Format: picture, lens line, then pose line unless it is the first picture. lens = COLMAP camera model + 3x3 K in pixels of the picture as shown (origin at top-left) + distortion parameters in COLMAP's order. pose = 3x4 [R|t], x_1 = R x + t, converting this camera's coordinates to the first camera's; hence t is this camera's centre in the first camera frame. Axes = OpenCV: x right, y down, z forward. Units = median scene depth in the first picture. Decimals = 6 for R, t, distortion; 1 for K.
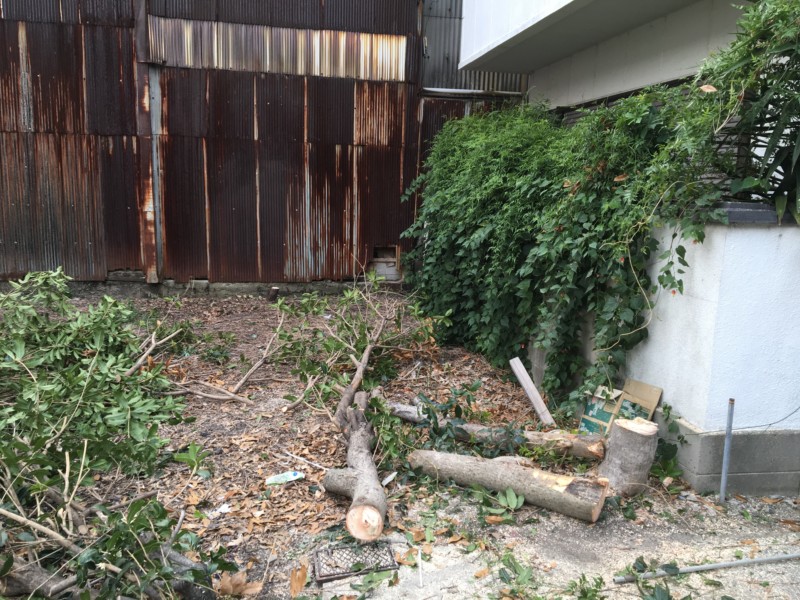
lens RADIAL K [[675.1, 0, 399.9], [0, 675.1, 300.0], [0, 0, 1]] dist [0.069920, -0.087177]
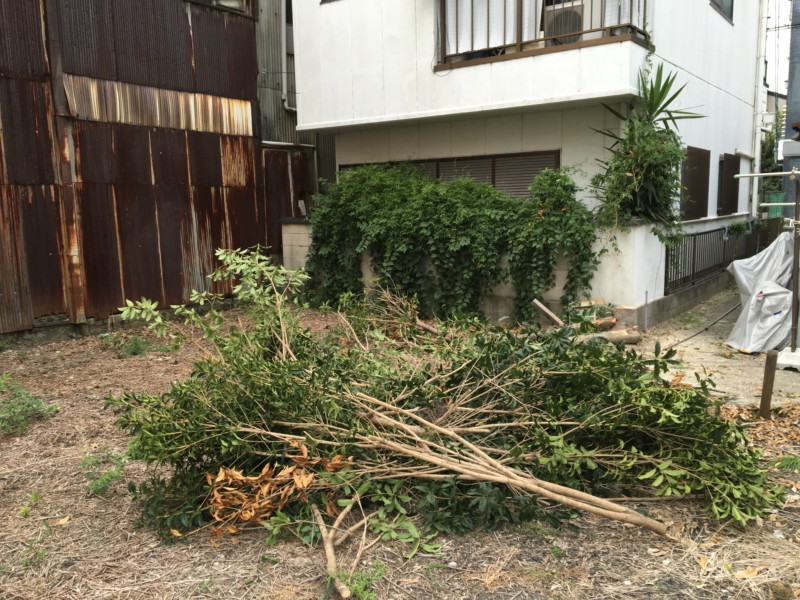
lens RADIAL K [[675.1, 0, 393.8], [0, 675.1, 298.3], [0, 0, 1]] dist [0.069920, -0.087177]
pose [[0.724559, -0.138453, 0.675163, -0.725743], [0.154918, 0.987264, 0.036202, -0.026755], [-0.671576, 0.078365, 0.736780, -0.097465]]
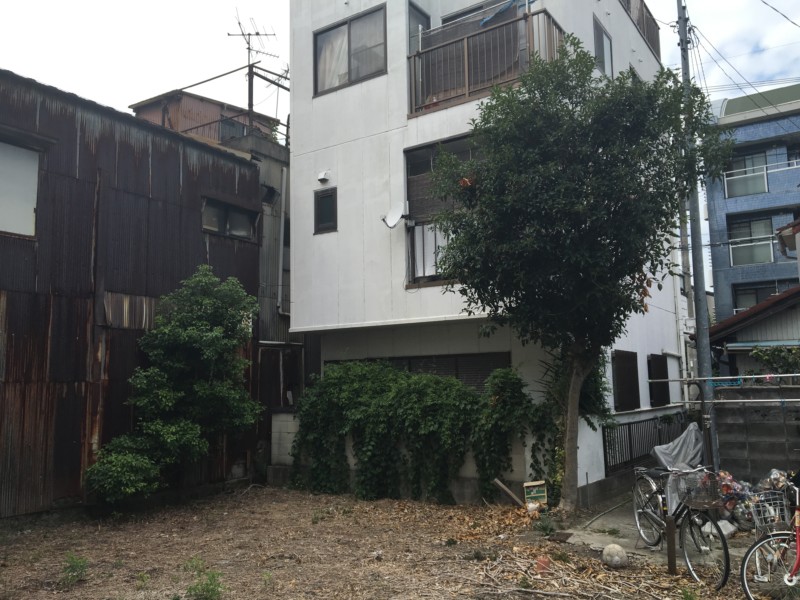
lens RADIAL K [[675.1, 0, 395.3], [0, 675.1, 295.4], [0, 0, 1]] dist [0.069920, -0.087177]
pose [[0.694232, 0.055786, 0.717586, -0.873296], [0.157148, 0.961190, -0.226758, -0.023331], [-0.702386, 0.270190, 0.658522, -0.235495]]
